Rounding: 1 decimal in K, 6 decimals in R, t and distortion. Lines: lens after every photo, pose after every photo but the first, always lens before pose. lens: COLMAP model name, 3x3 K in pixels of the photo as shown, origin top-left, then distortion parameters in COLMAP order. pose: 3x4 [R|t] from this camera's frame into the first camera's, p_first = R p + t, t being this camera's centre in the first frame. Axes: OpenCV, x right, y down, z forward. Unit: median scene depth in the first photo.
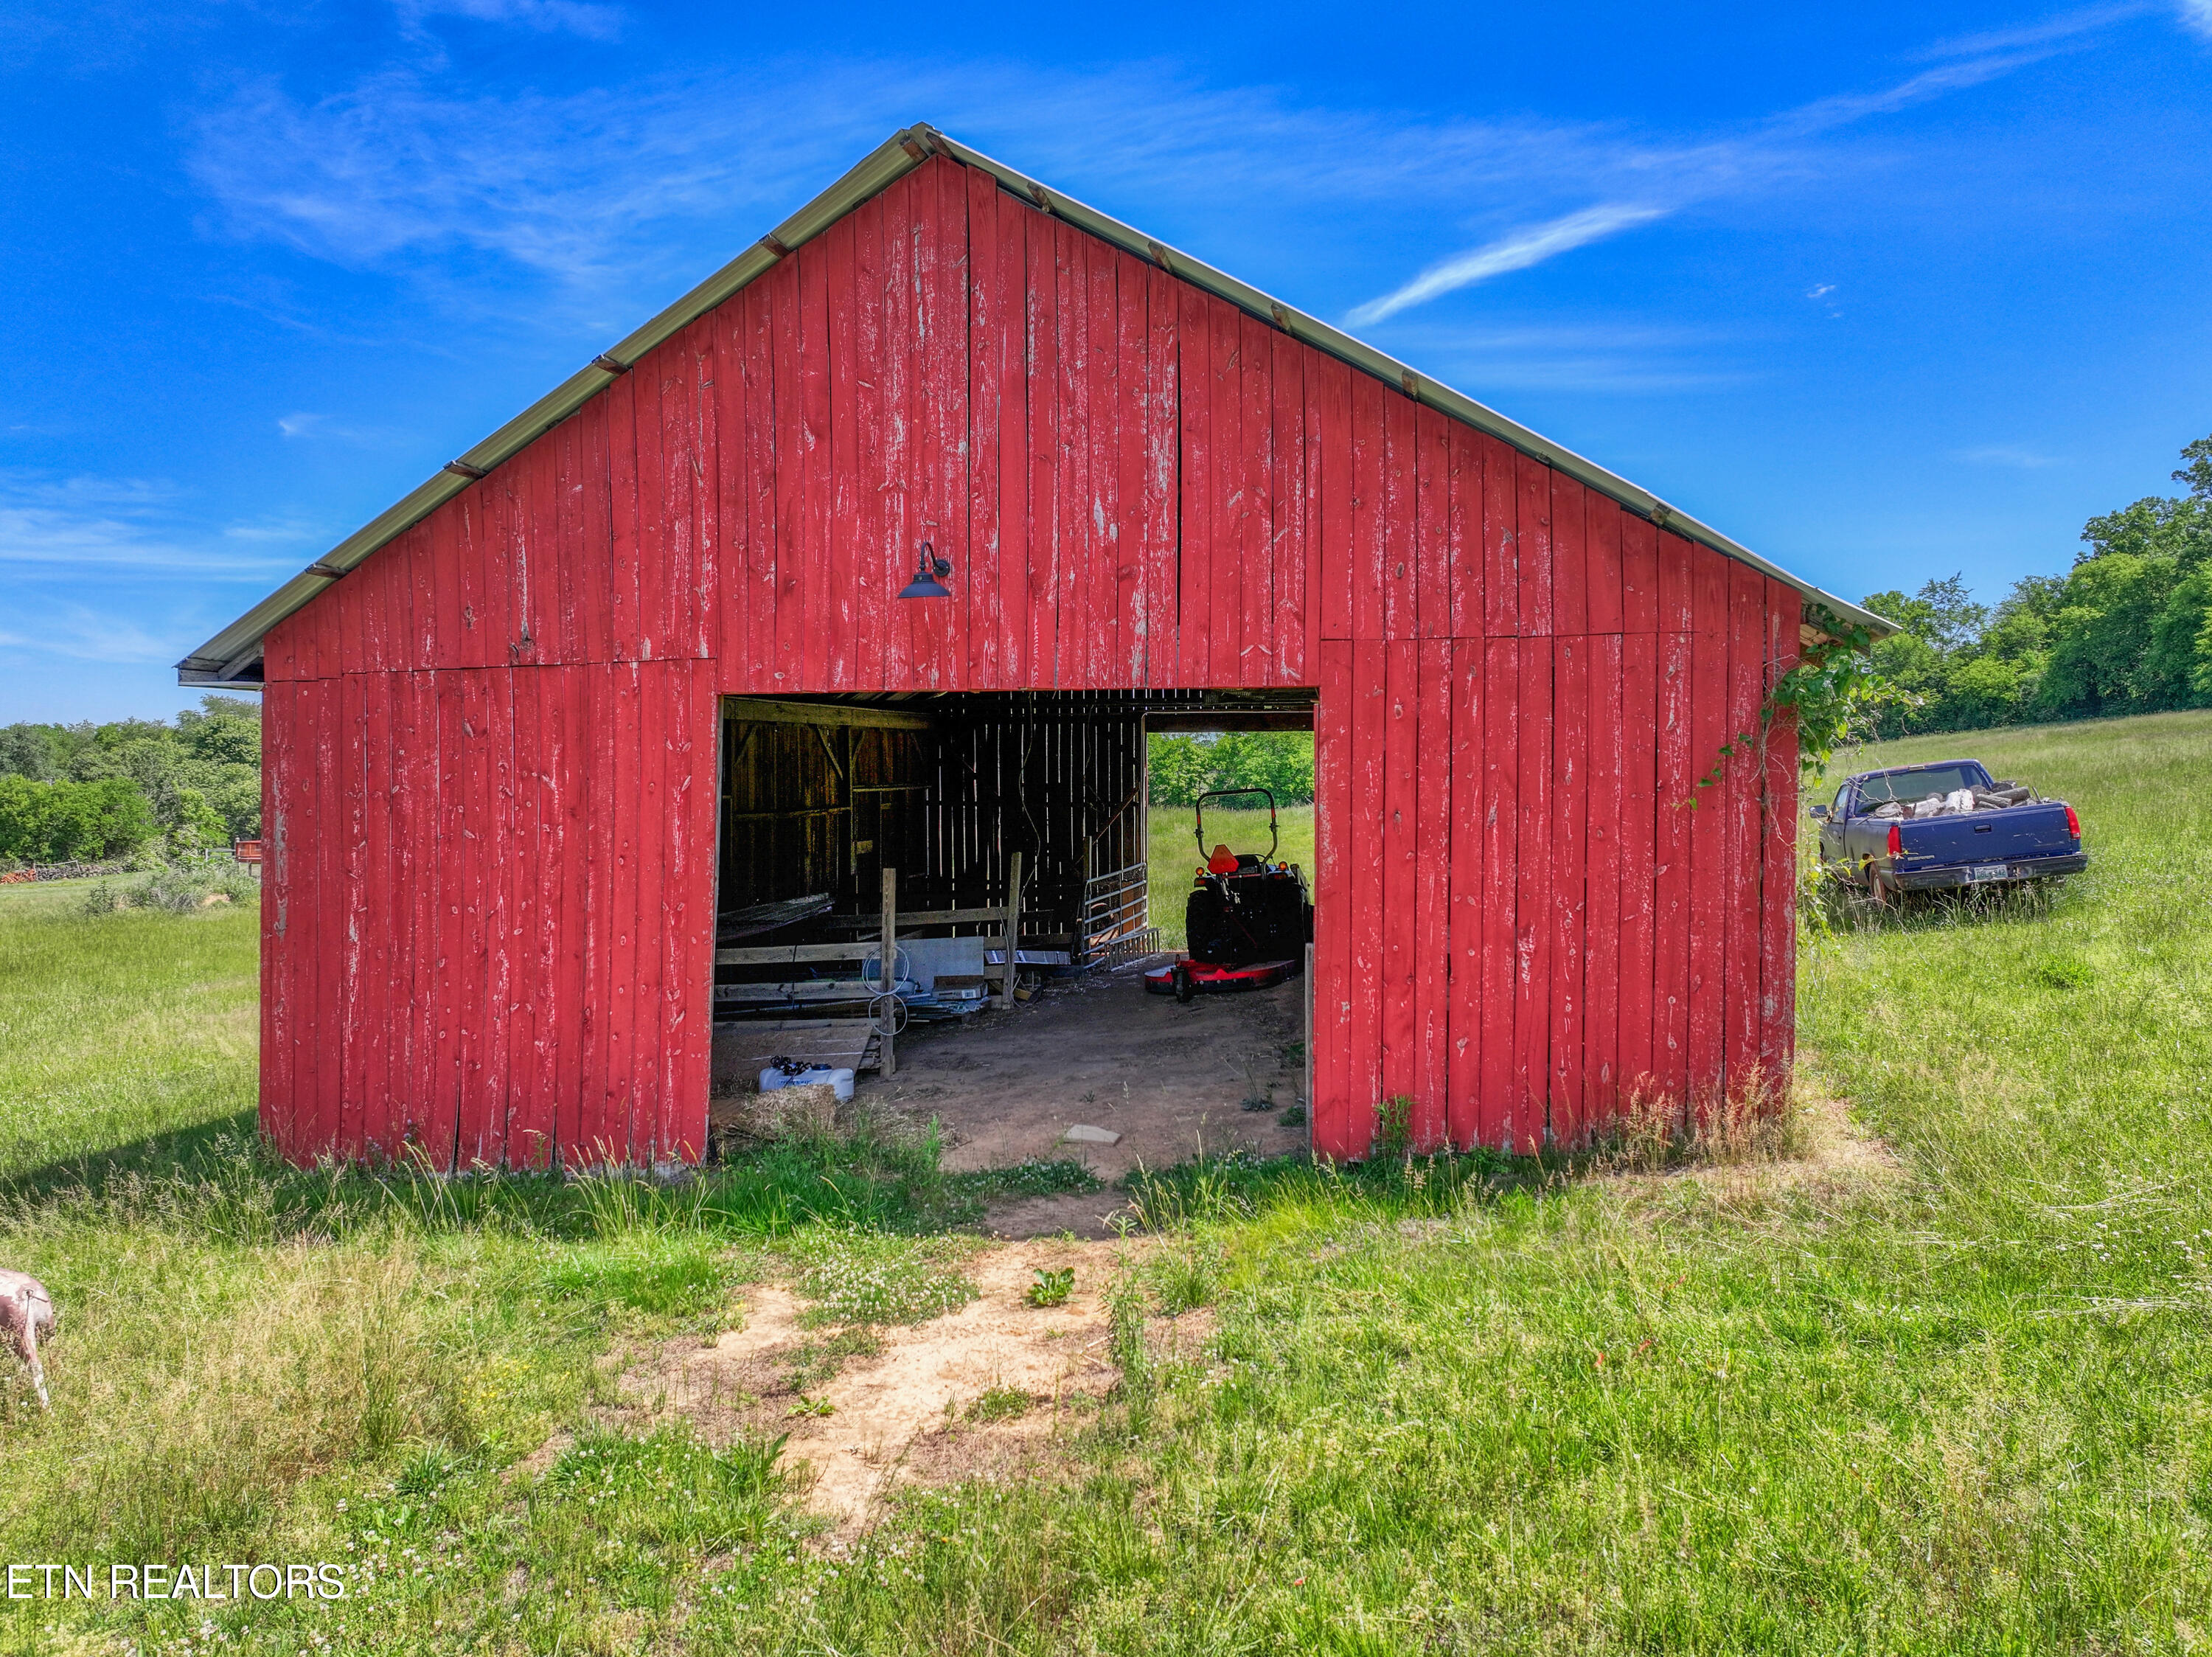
lens RADIAL K [[1530.6, 0, 1093.5], [0, 1530.6, 752.7], [0, 0, 1]] dist [-0.003802, 0.020732]
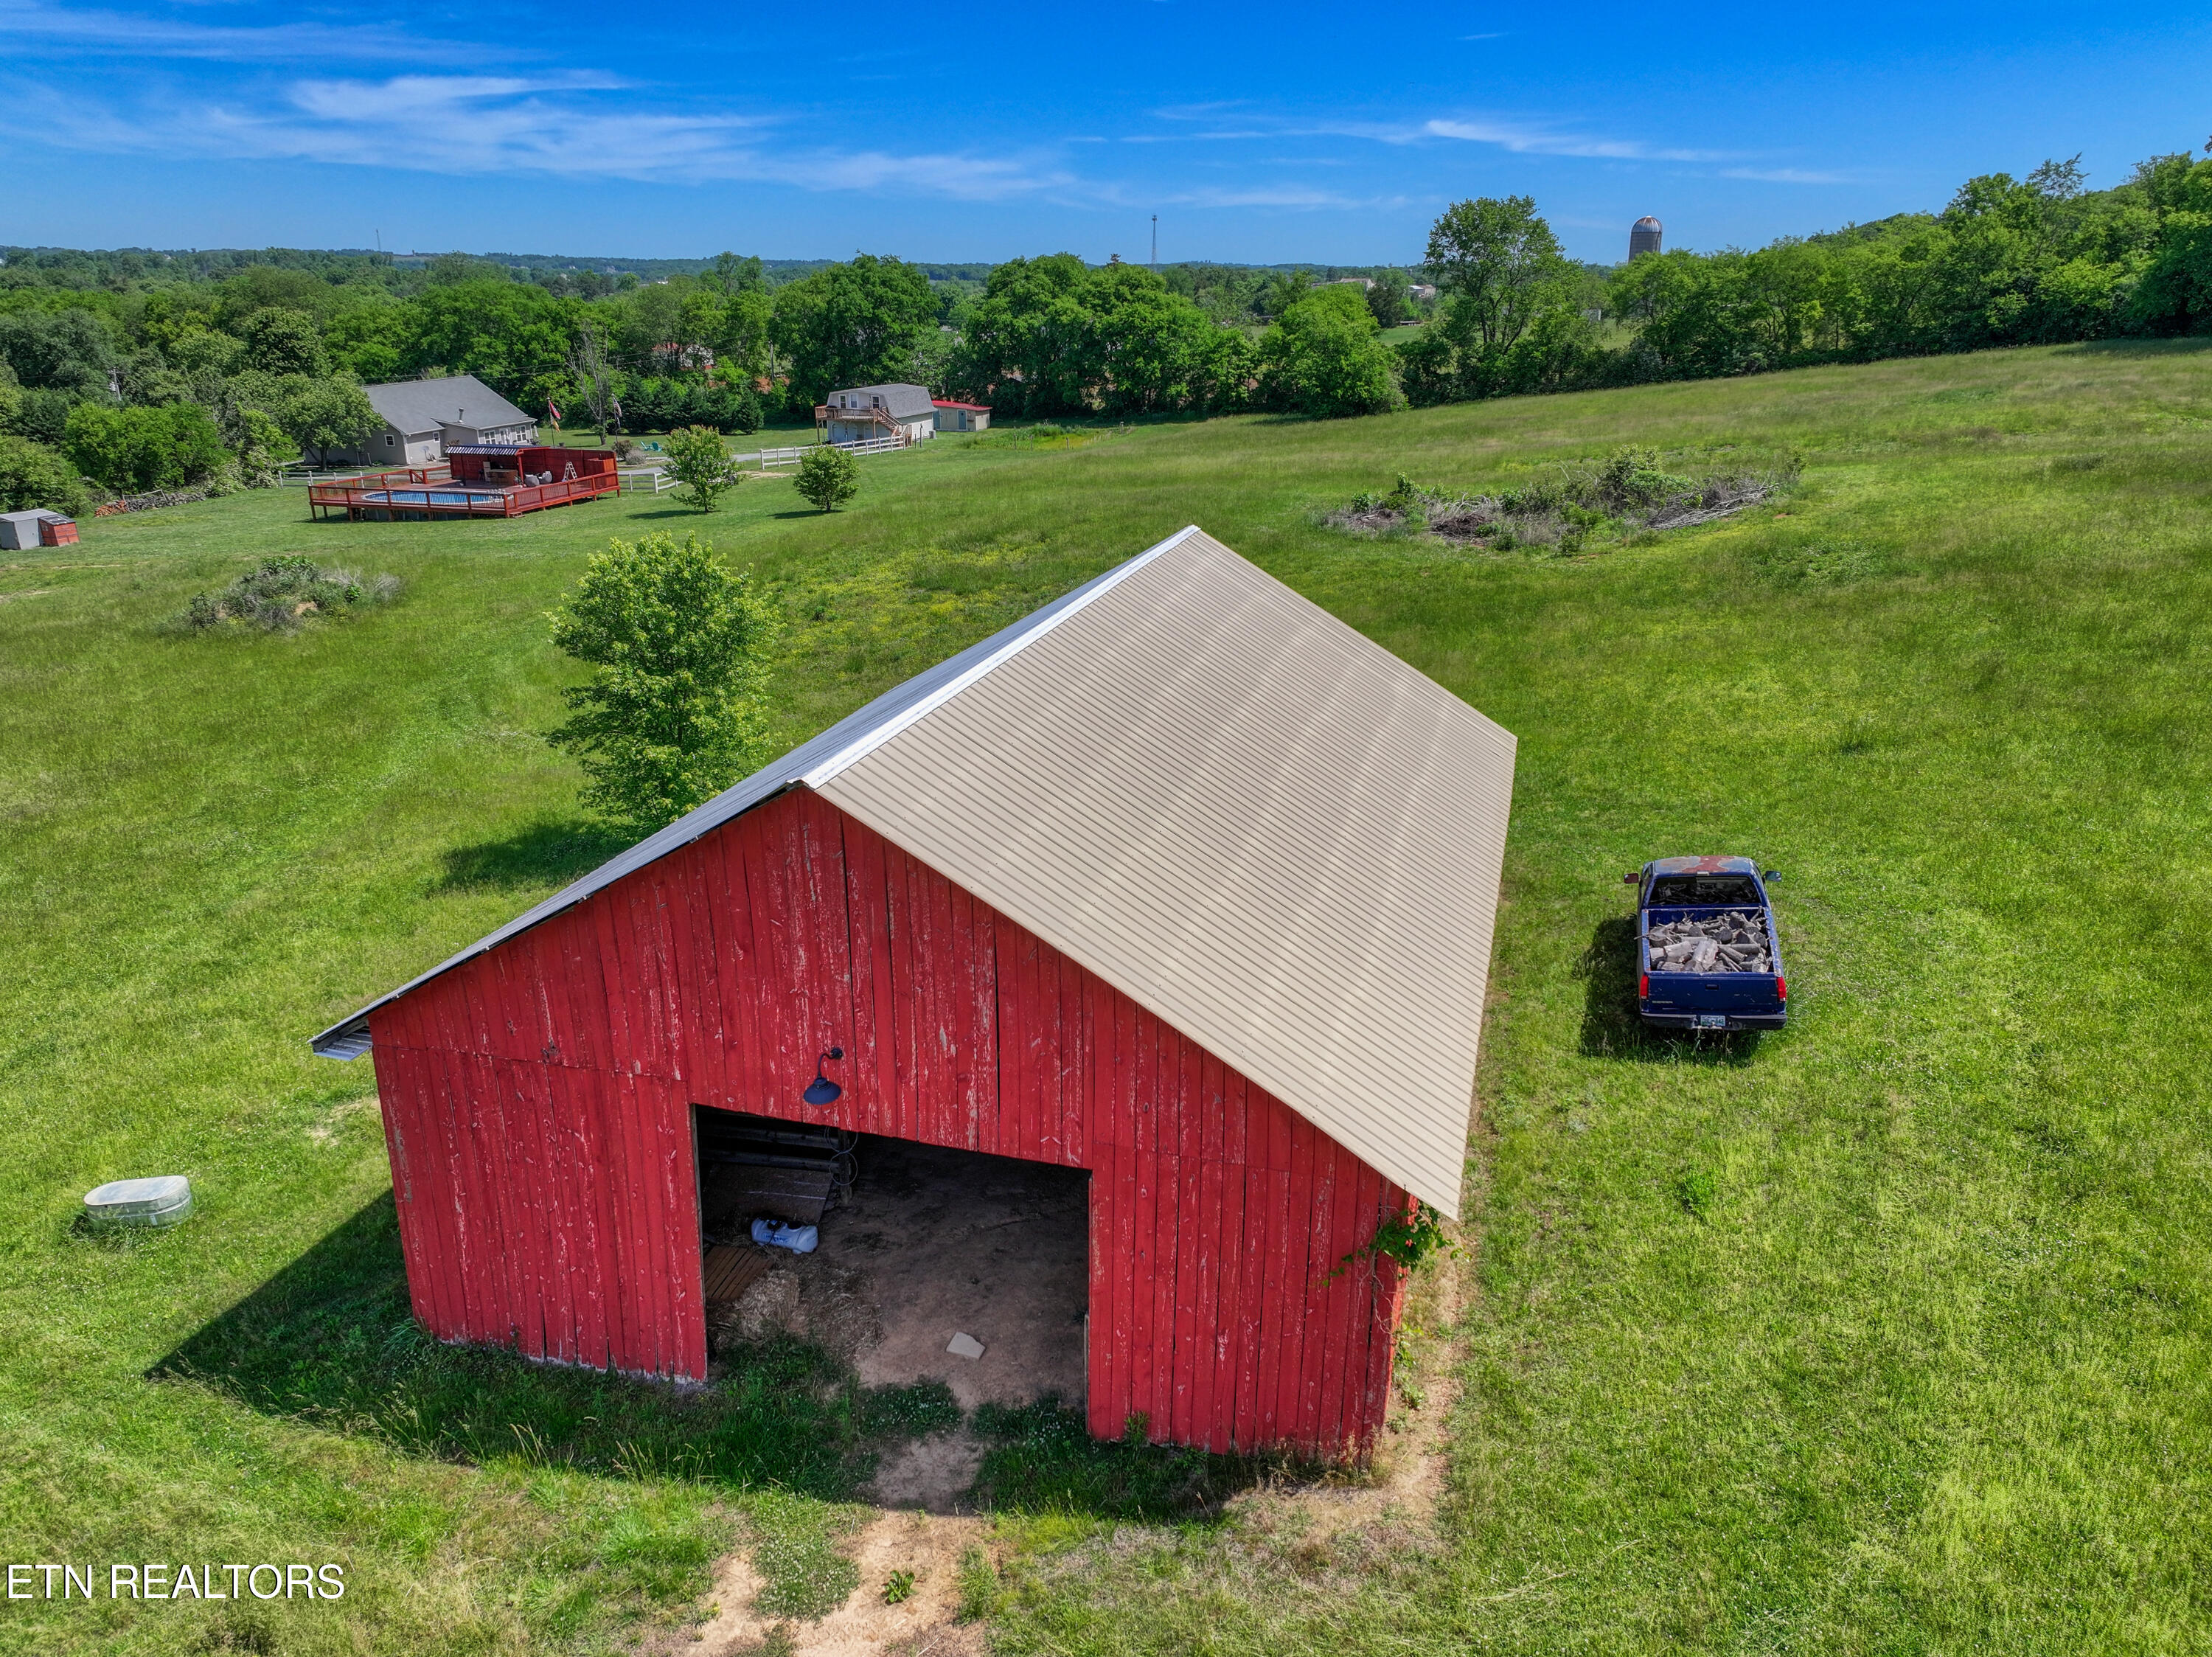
lens RADIAL K [[1530.6, 0, 1093.5], [0, 1530.6, 752.7], [0, 0, 1]] dist [-0.003802, 0.020732]
pose [[0.999091, 0.011155, -0.041150, 0.183415], [0.002013, 0.951746, 0.306882, -0.779329], [0.042588, -0.306685, 0.950858, -0.236098]]
